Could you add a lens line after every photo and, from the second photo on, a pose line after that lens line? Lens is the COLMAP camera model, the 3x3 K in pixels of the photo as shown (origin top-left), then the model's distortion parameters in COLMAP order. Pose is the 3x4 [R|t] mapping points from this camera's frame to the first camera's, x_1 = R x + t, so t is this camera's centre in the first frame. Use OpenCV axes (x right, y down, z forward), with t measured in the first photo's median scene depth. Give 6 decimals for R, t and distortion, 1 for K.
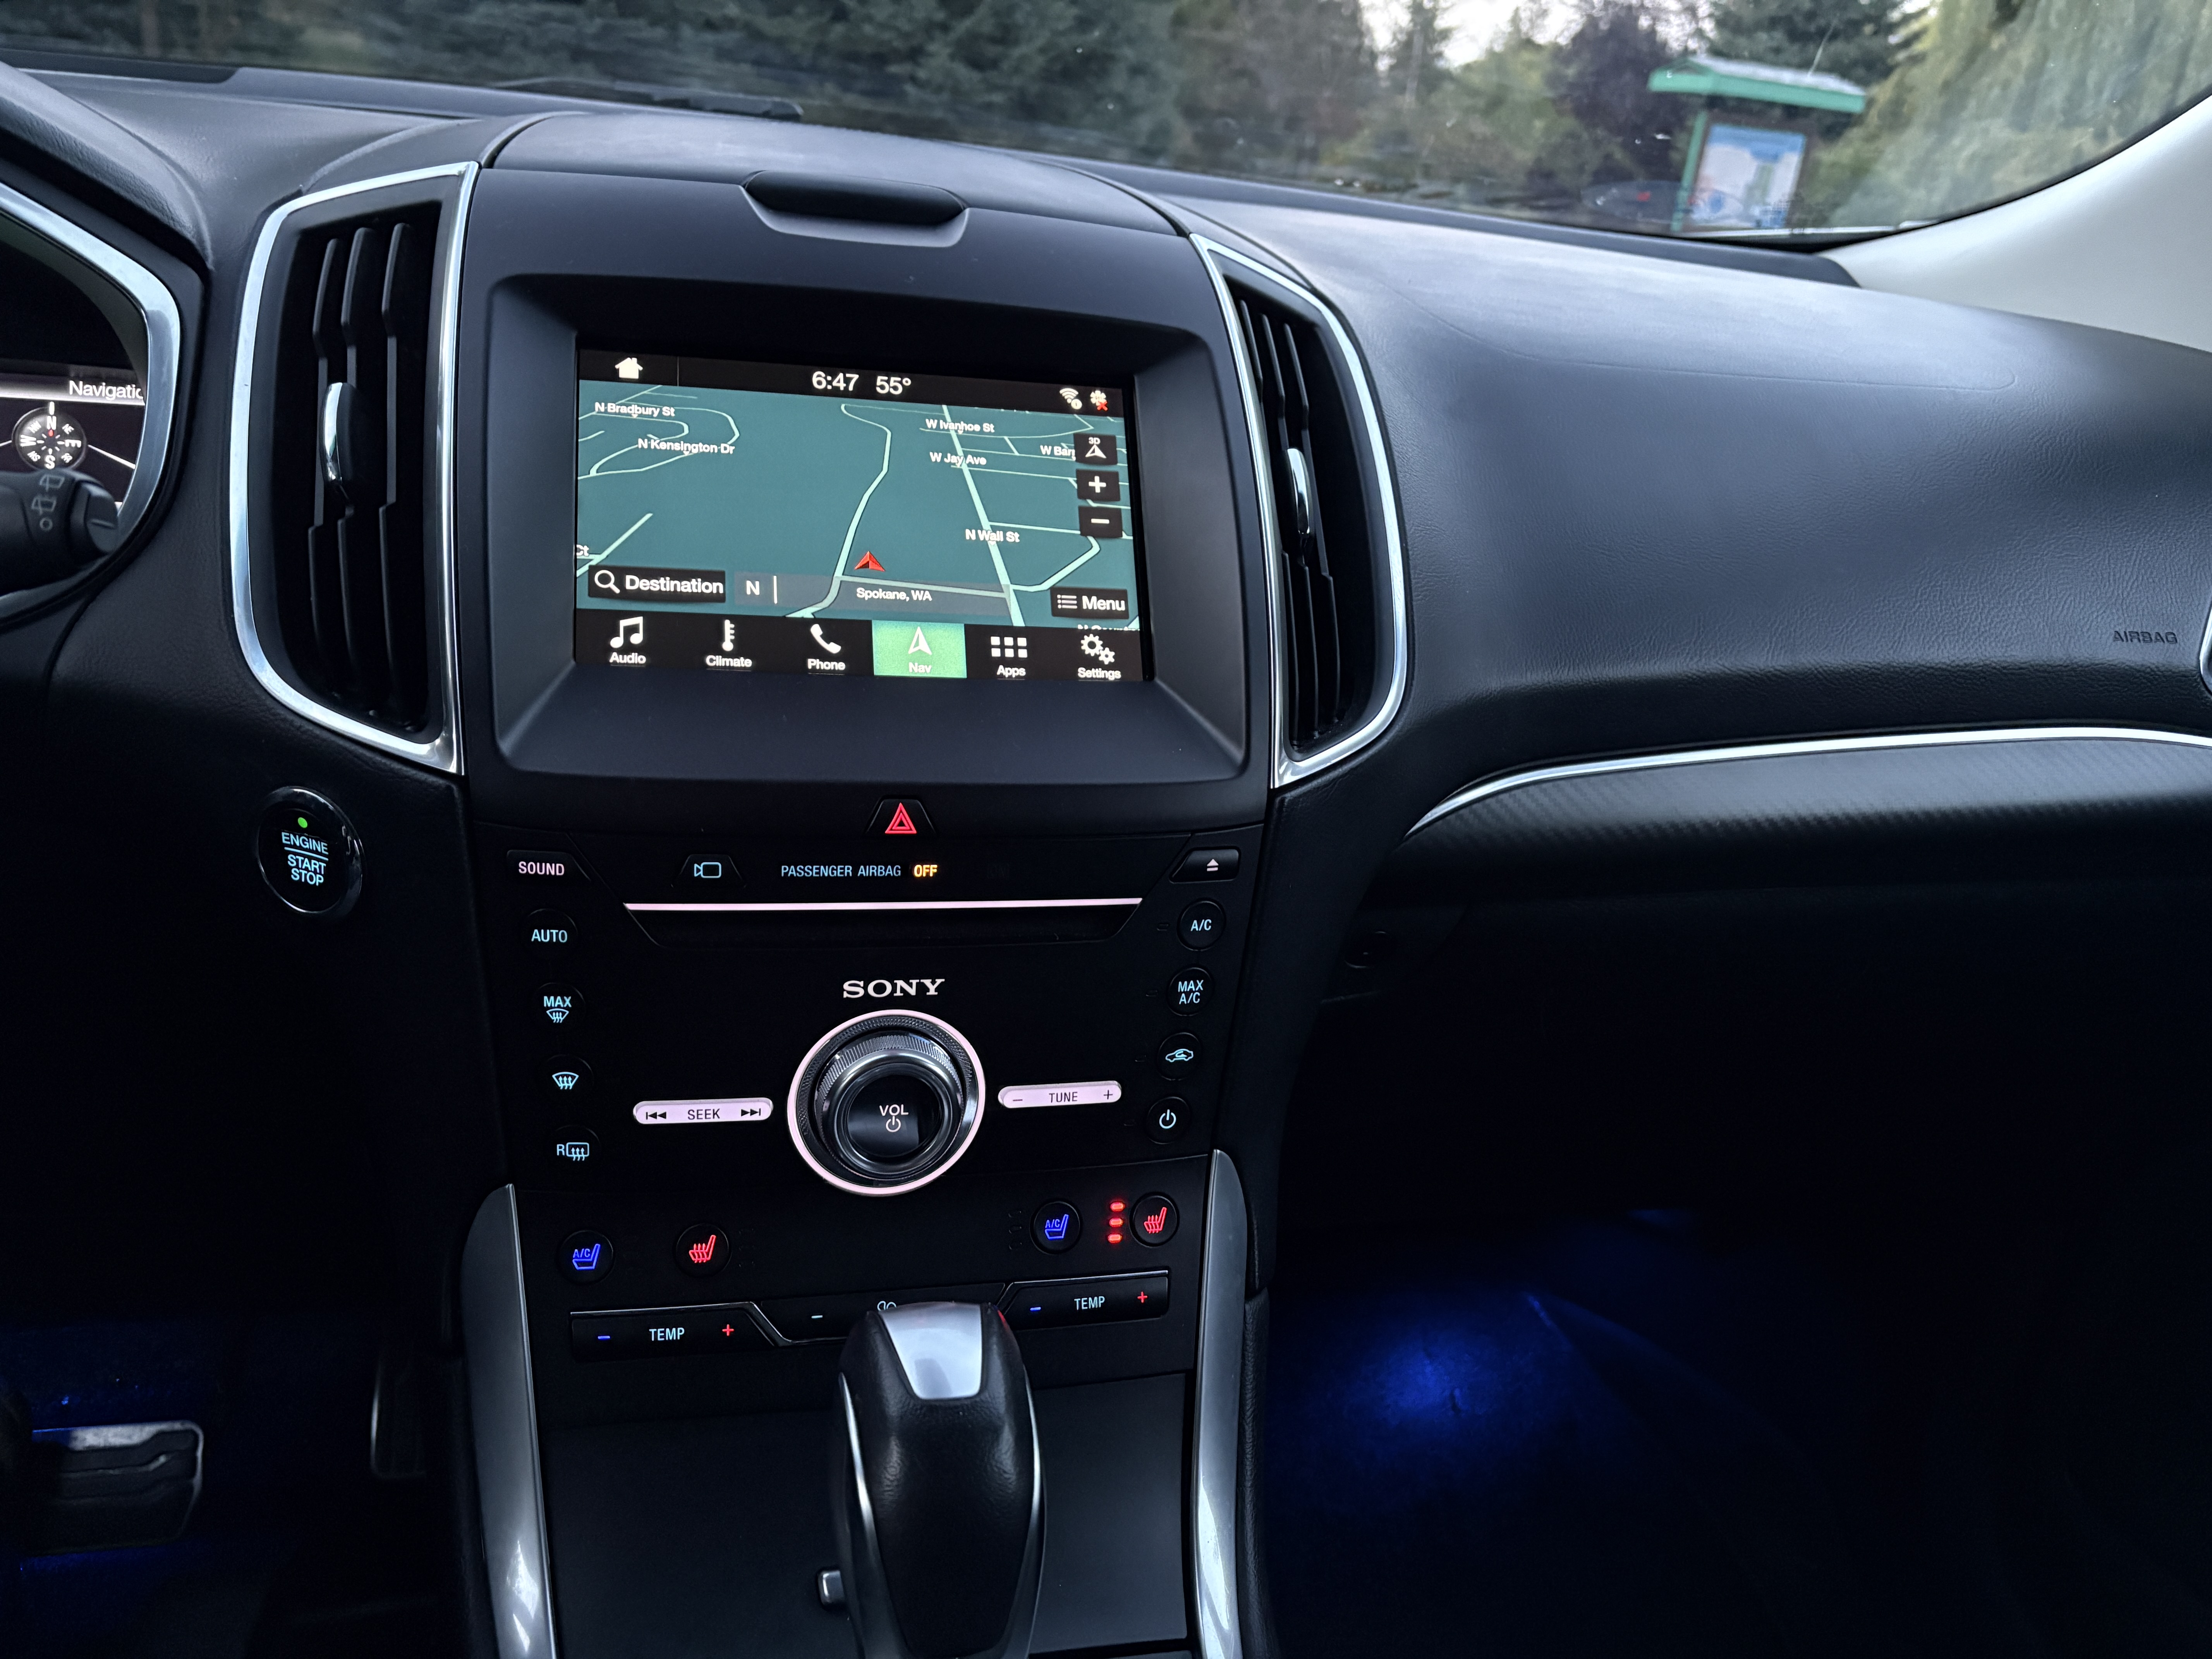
lens RADIAL K [[1687.5, 0, 1117.3], [0, 1687.5, 838.3], [0, 0, 1]] dist [0.054366, -0.068454]
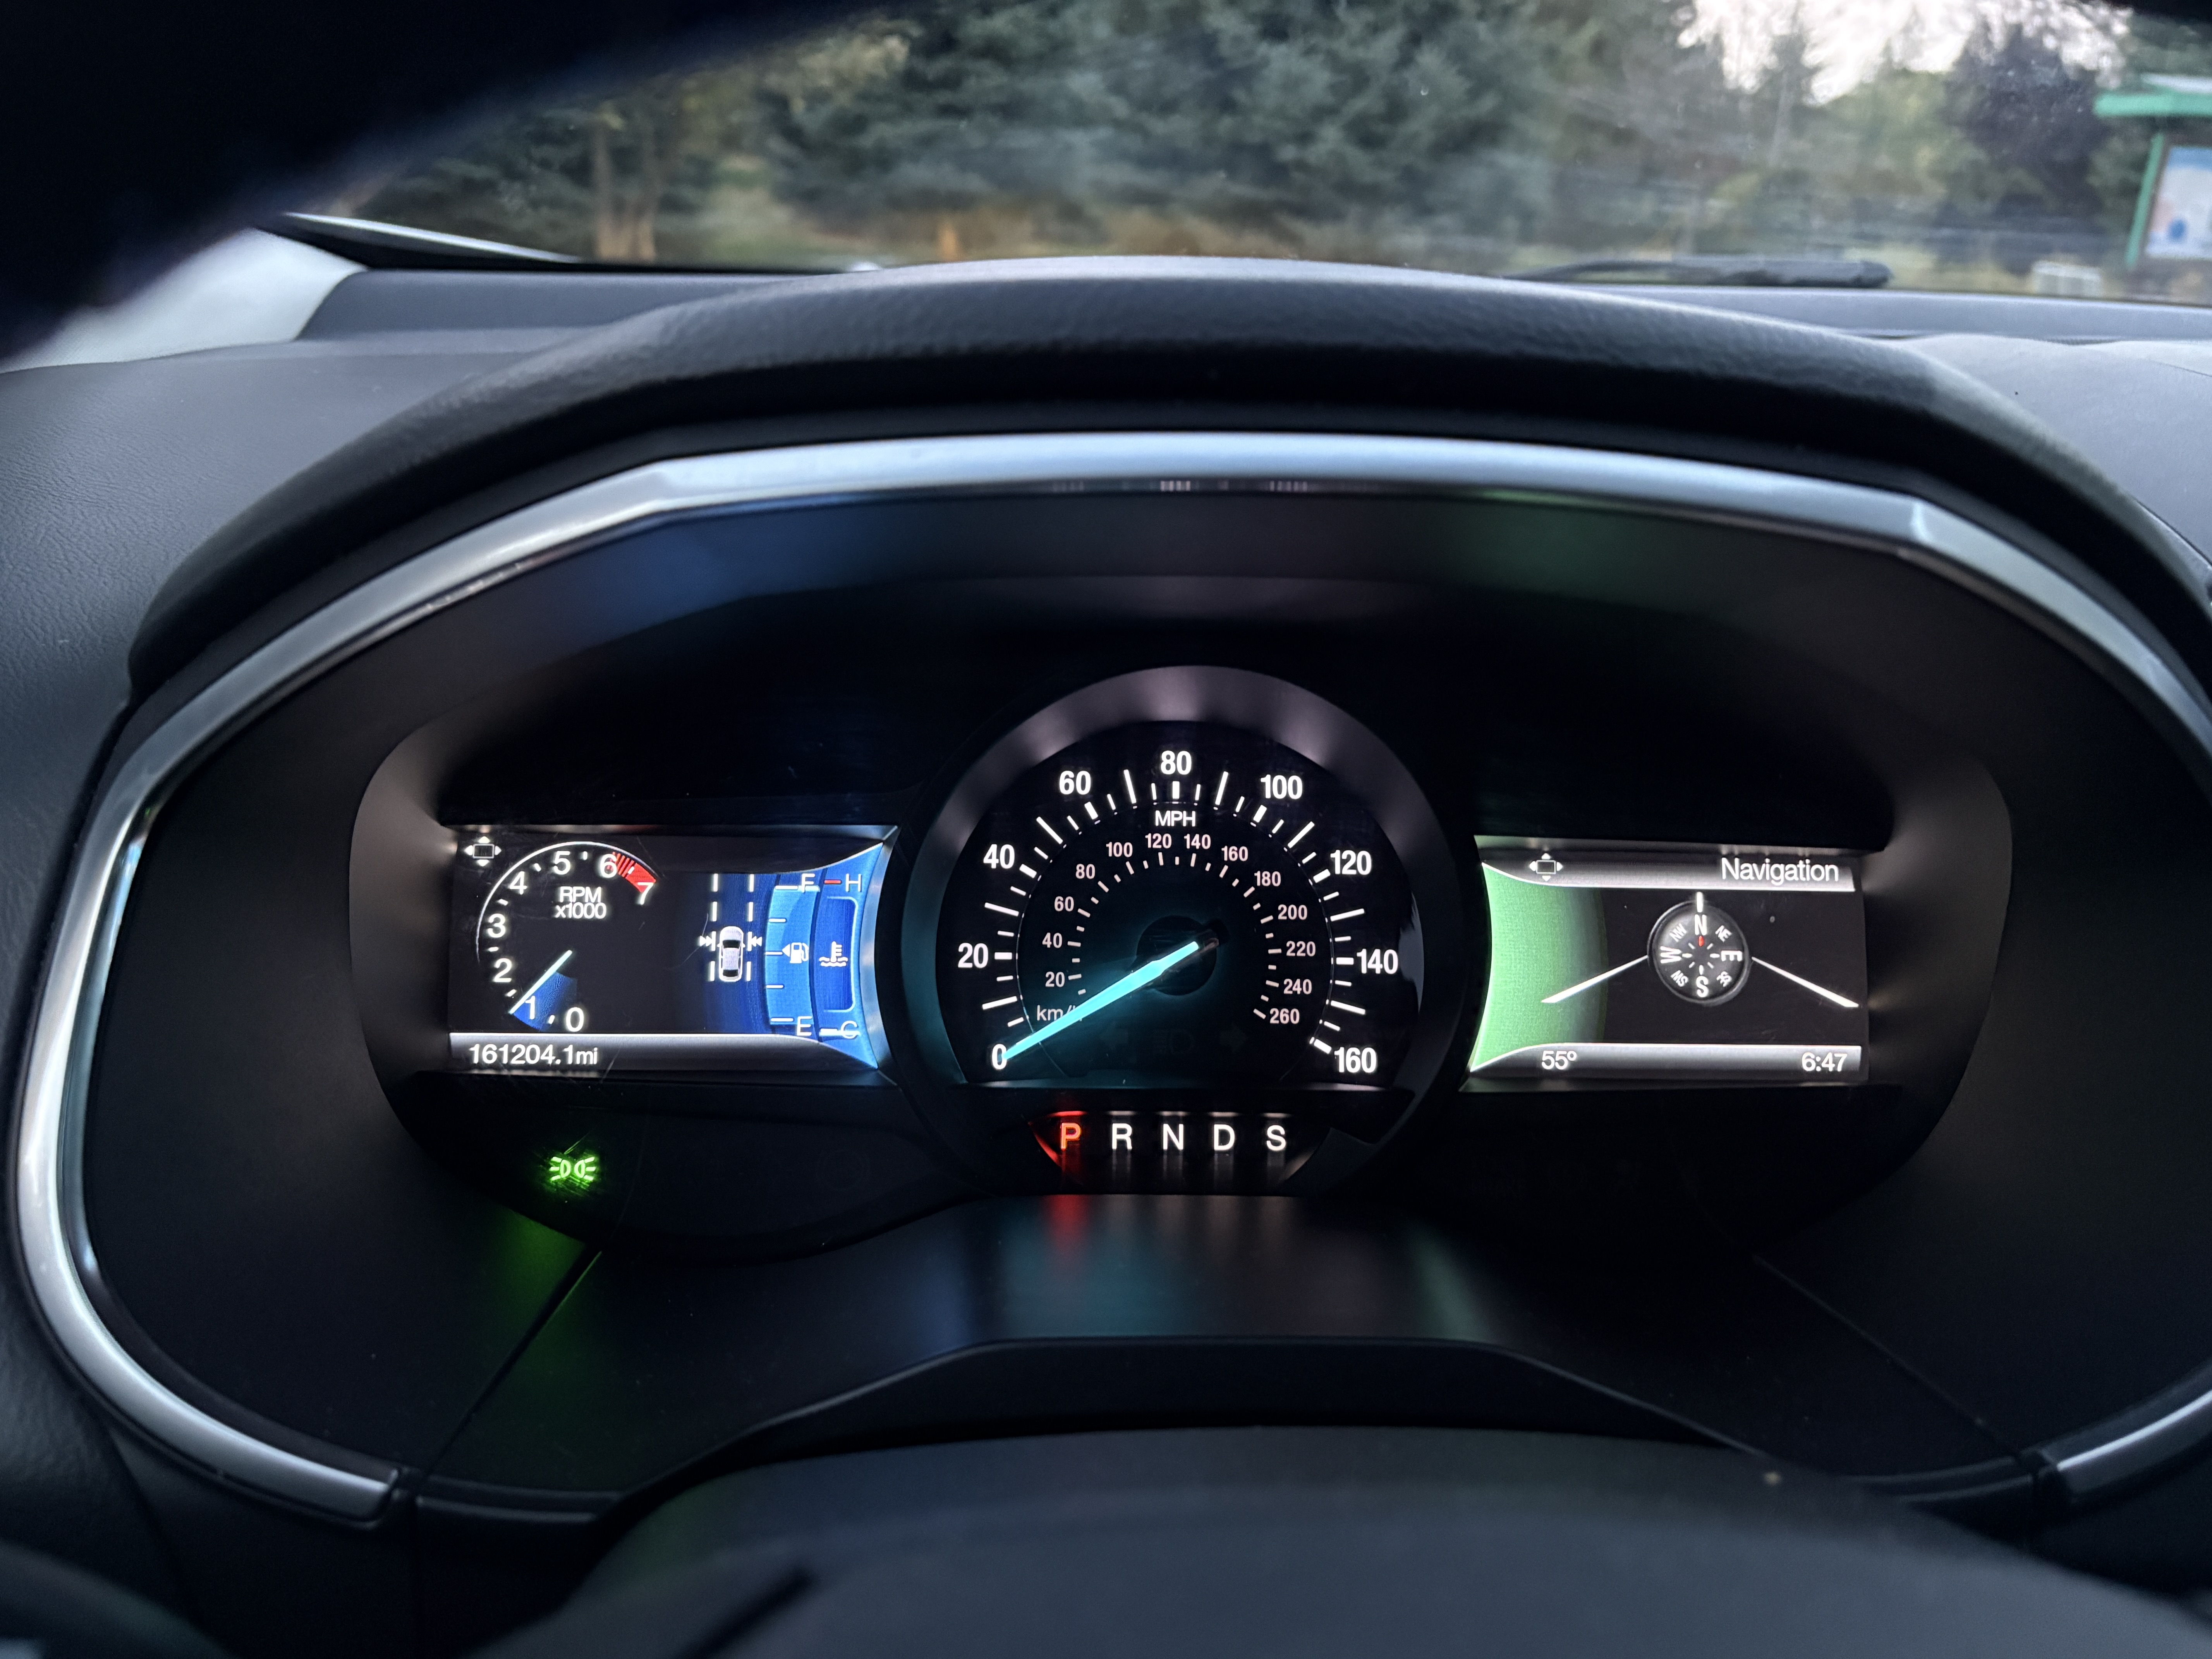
lens RADIAL K [[1687.5, 0, 1092.3], [0, 1687.5, 838.1], [0, 0, 1]] dist [0.054366, -0.068454]
pose [[0.979404, 0.006197, -0.201816, -0.721424], [-0.013954, 0.999217, -0.037035, -0.249376], [0.201429, 0.039088, 0.978723, 0.316918]]
